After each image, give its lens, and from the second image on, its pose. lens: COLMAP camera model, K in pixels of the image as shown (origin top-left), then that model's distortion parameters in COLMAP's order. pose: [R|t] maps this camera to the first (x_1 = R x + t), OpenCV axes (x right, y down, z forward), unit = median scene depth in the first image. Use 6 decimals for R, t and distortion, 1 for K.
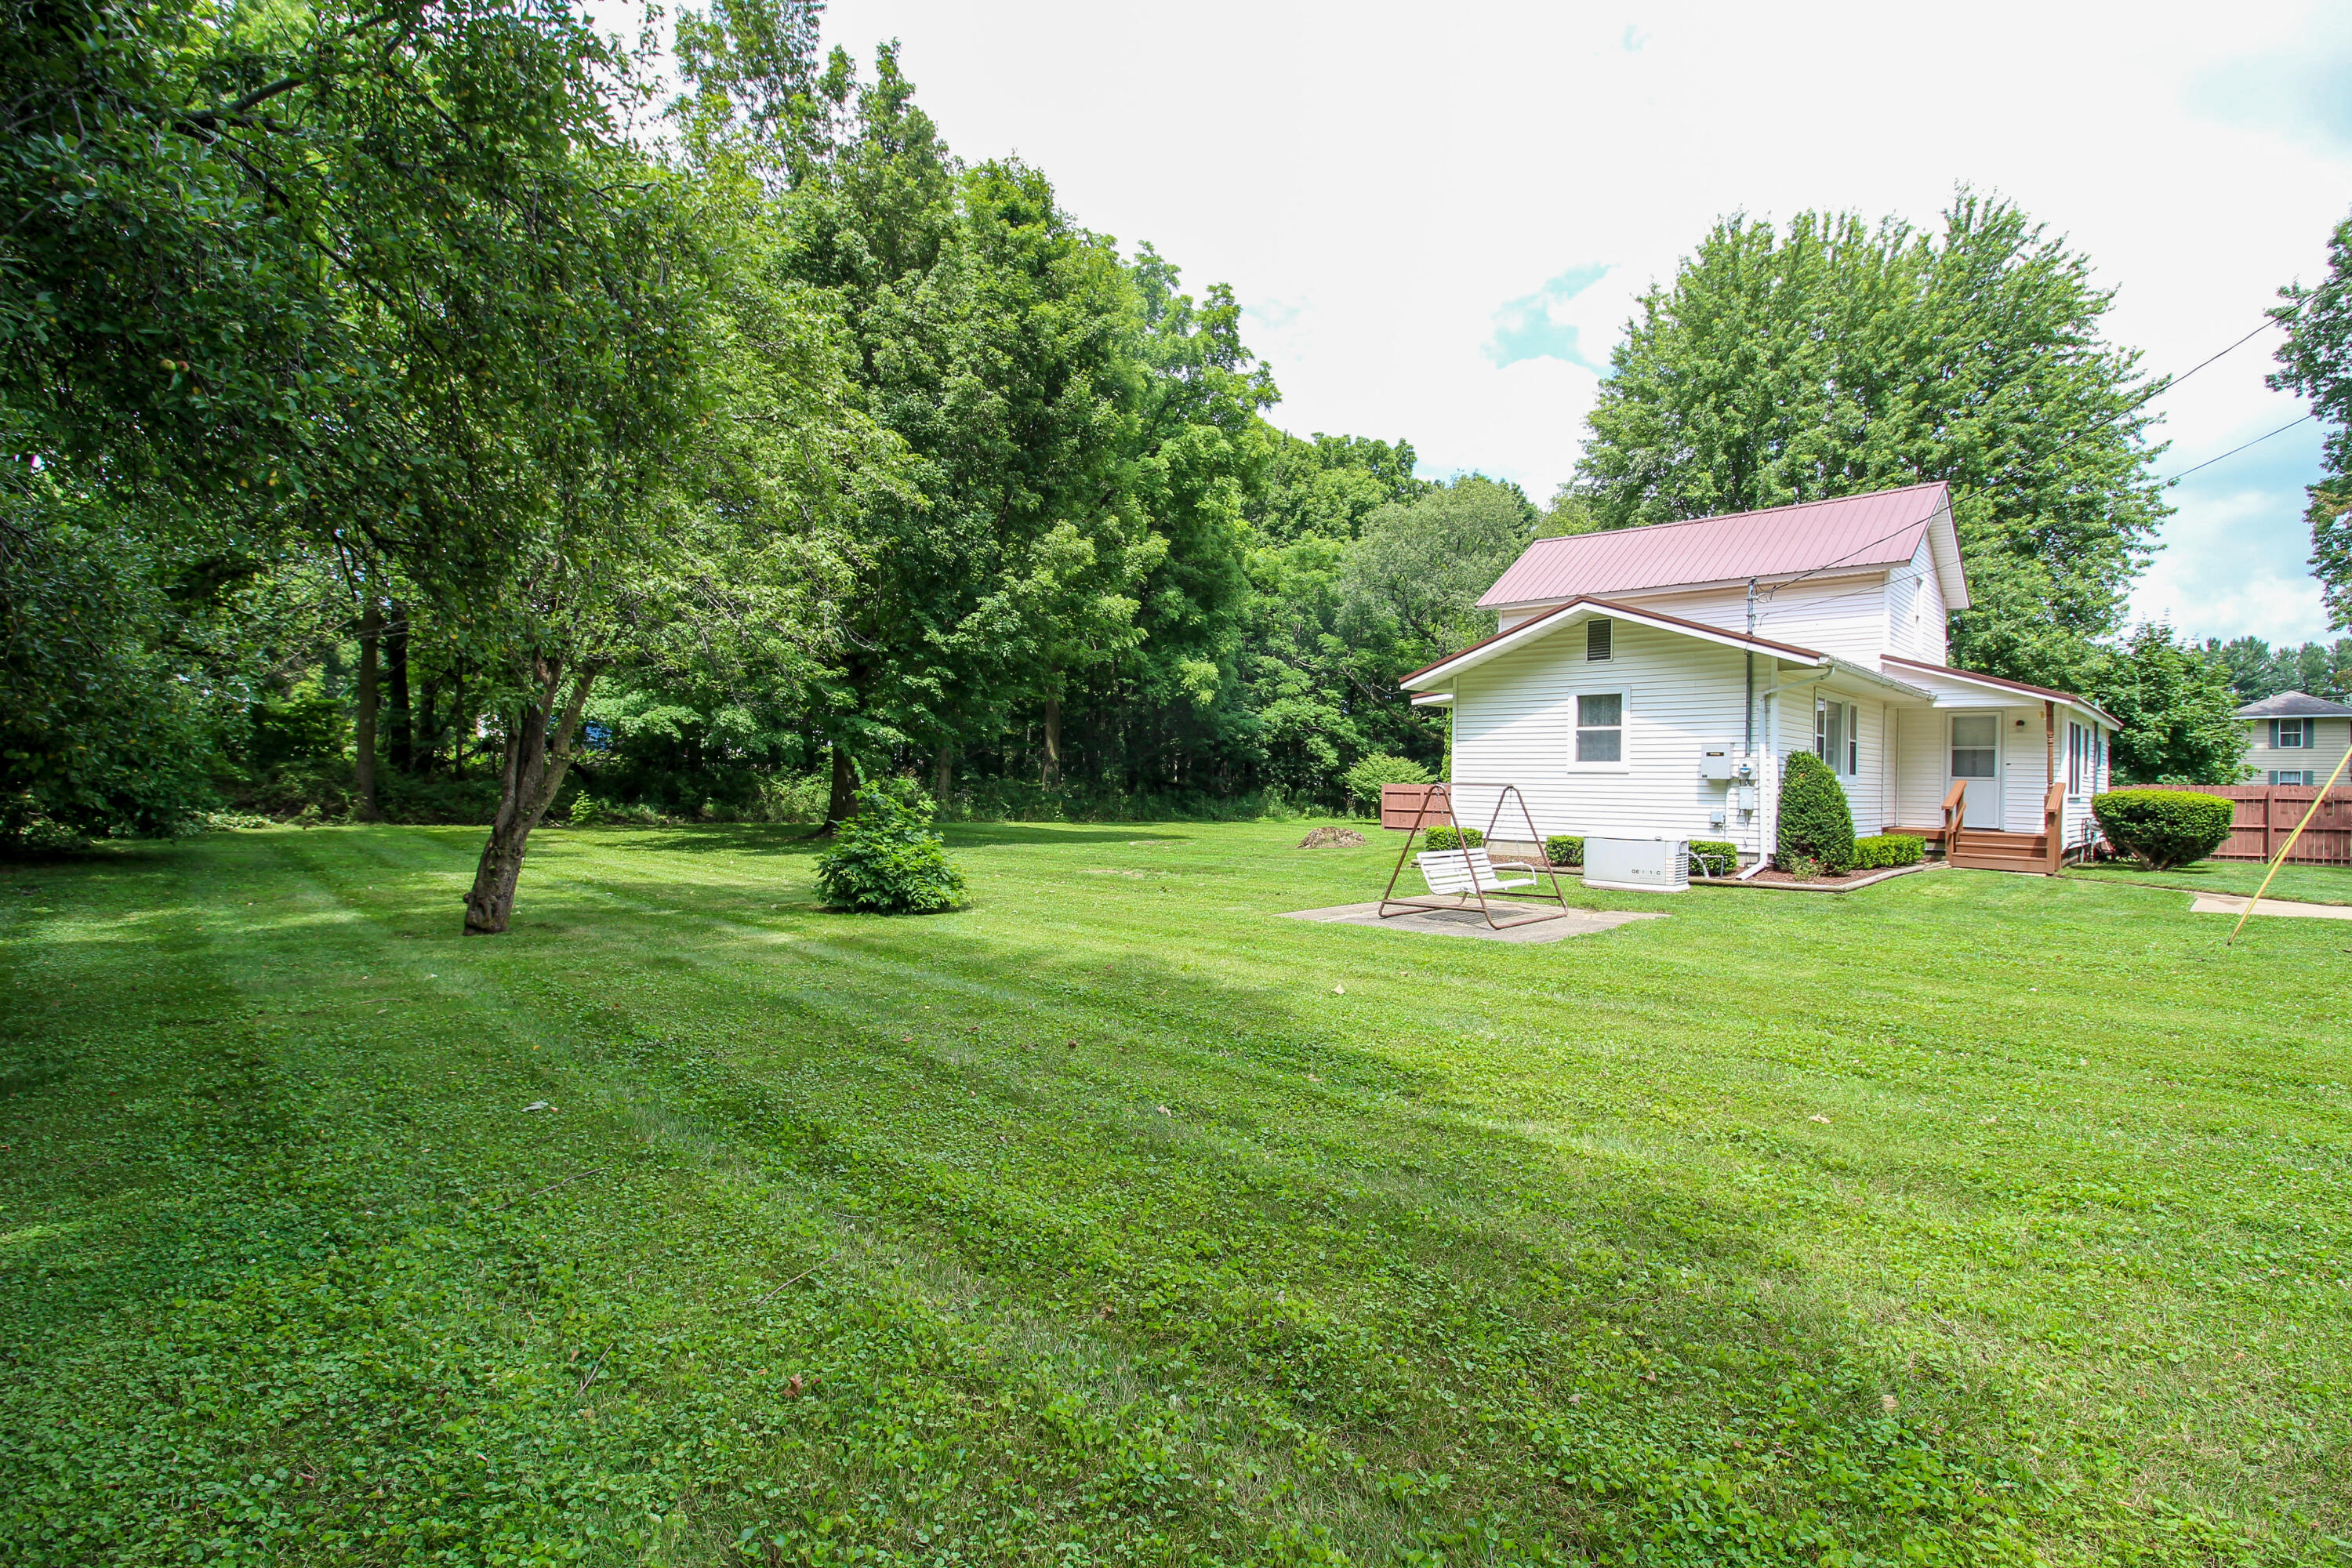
lens RADIAL K [[1089.3, 0, 1180.9], [0, 1089.3, 783.8], [0, 0, 1]] dist [0.000195, -0.013255]
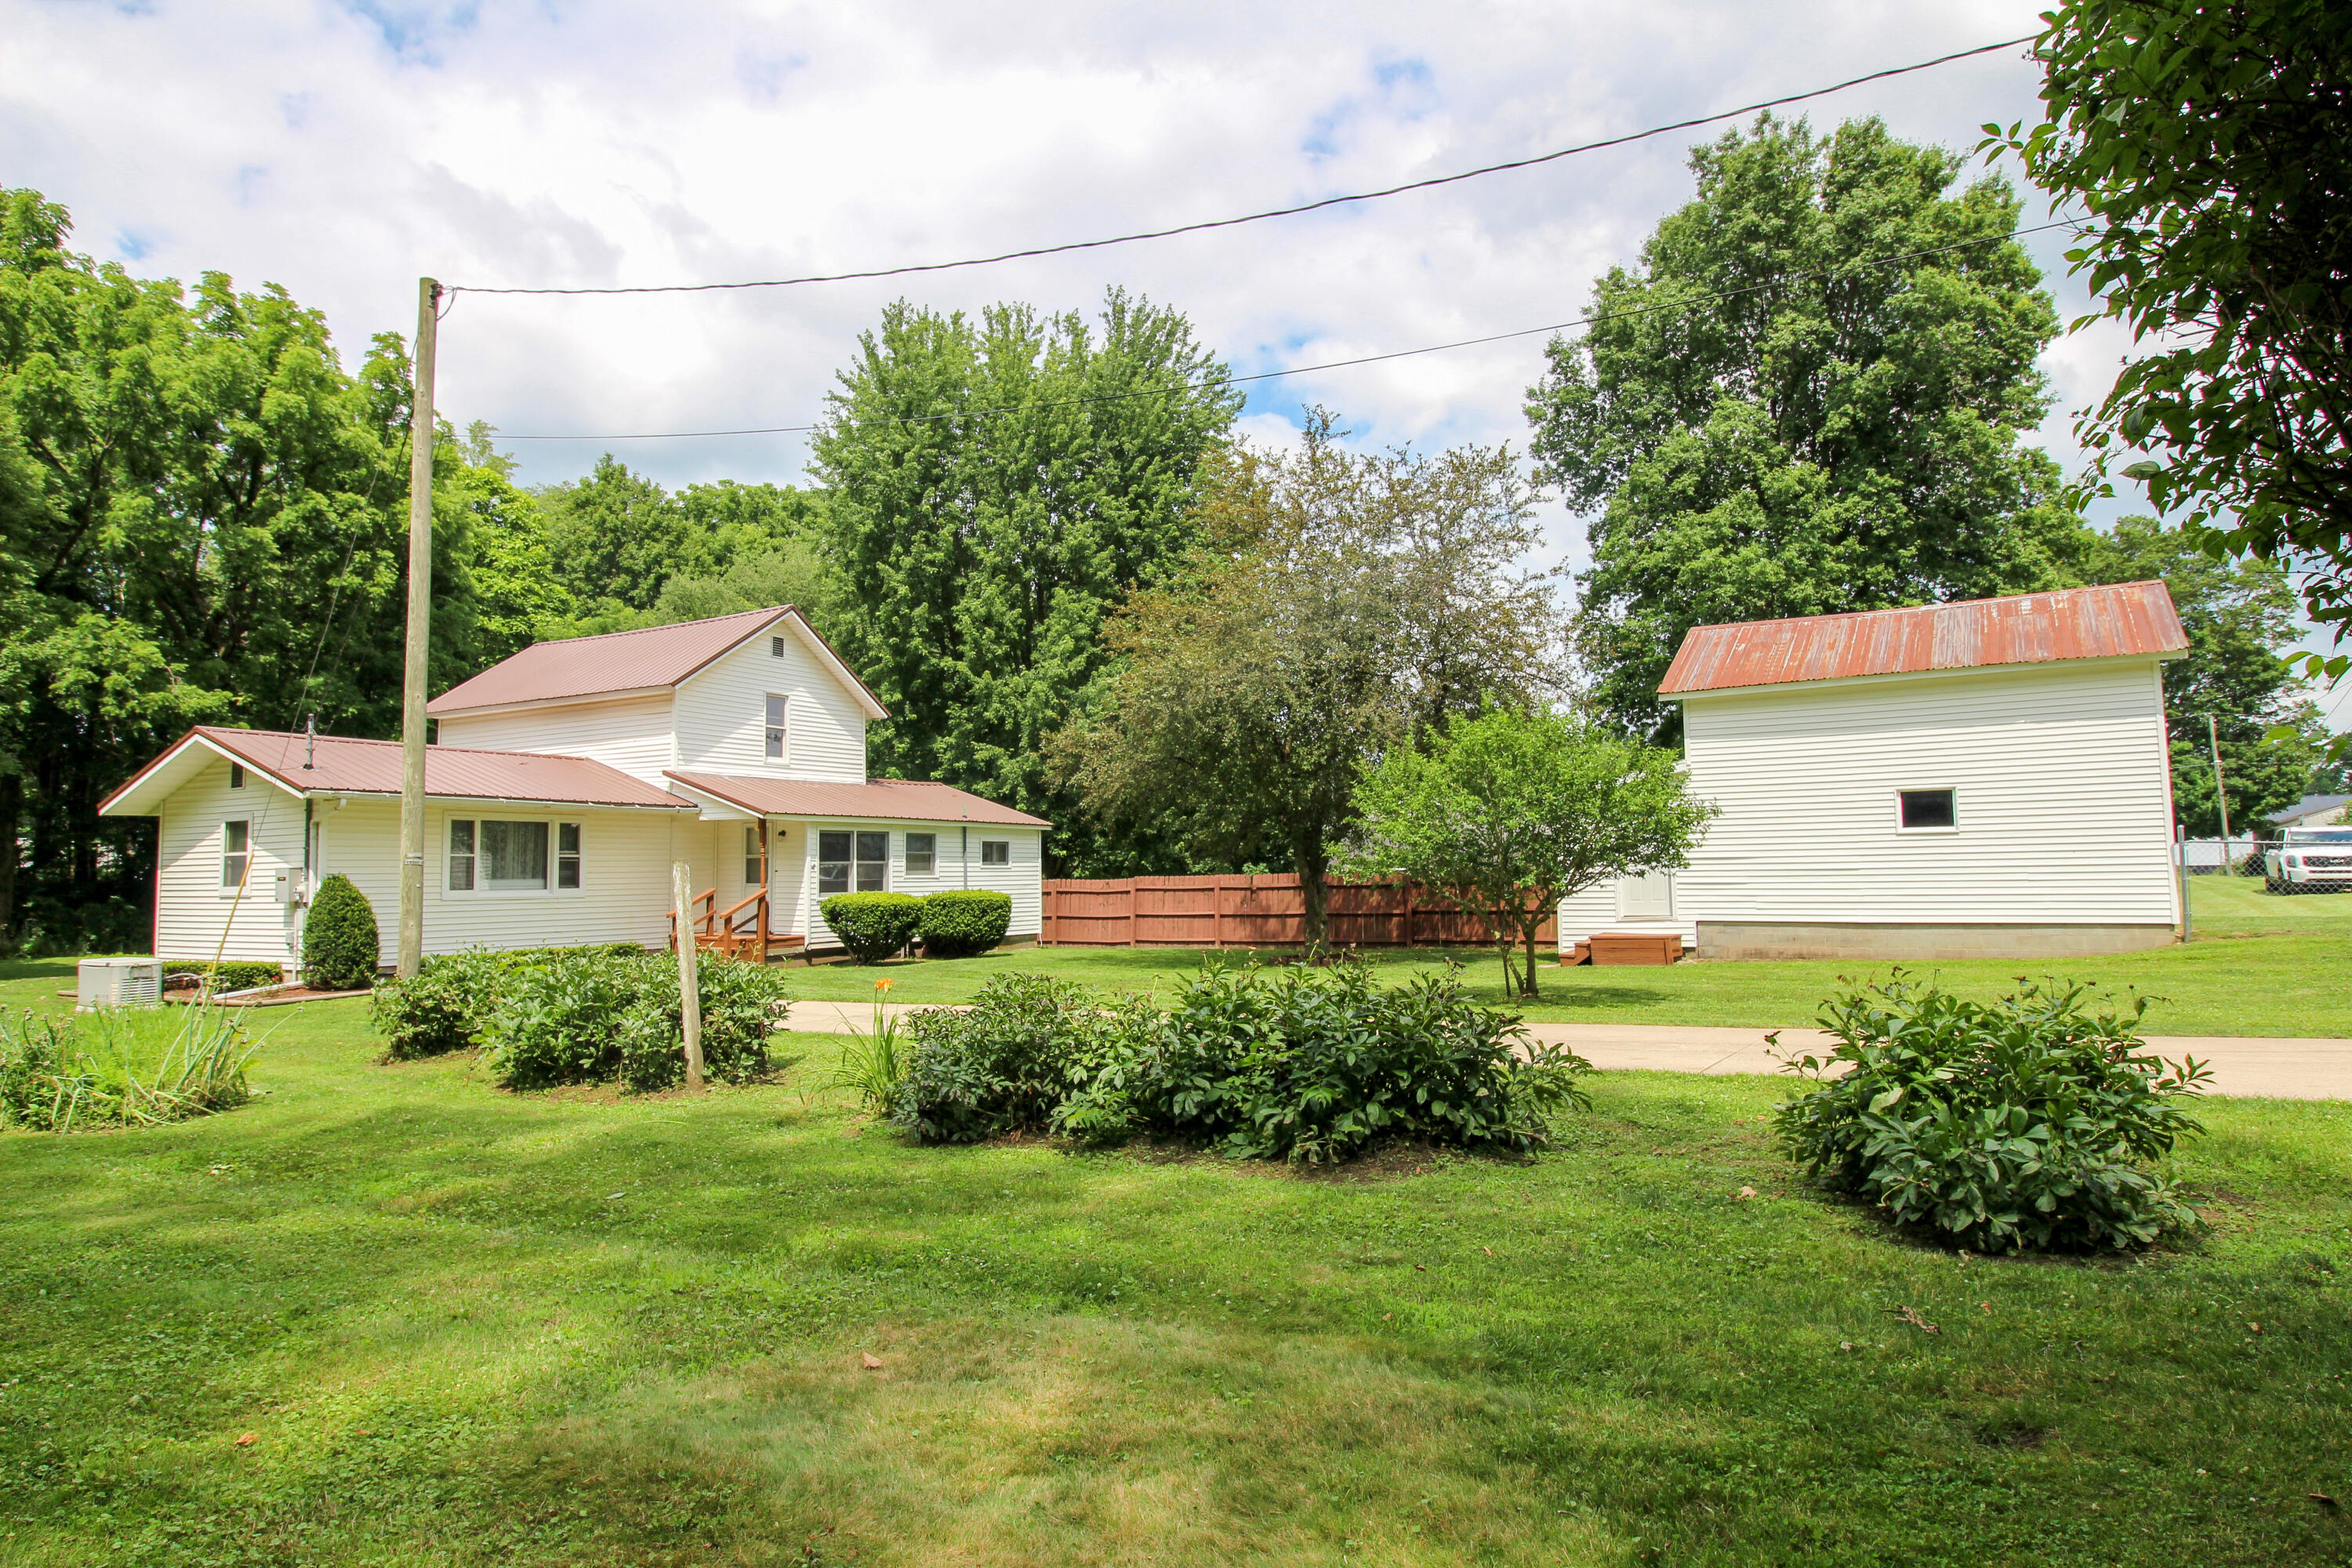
lens RADIAL K [[1340.3, 0, 1188.3], [0, 1340.3, 779.9], [0, 0, 1]] dist [0.002265, -0.001302]
pose [[0.968020, -0.014110, 0.250474, 0.704729], [0.032173, 0.997155, -0.068169, -0.004276], [-0.248800, 0.074047, 0.965720, -0.342915]]
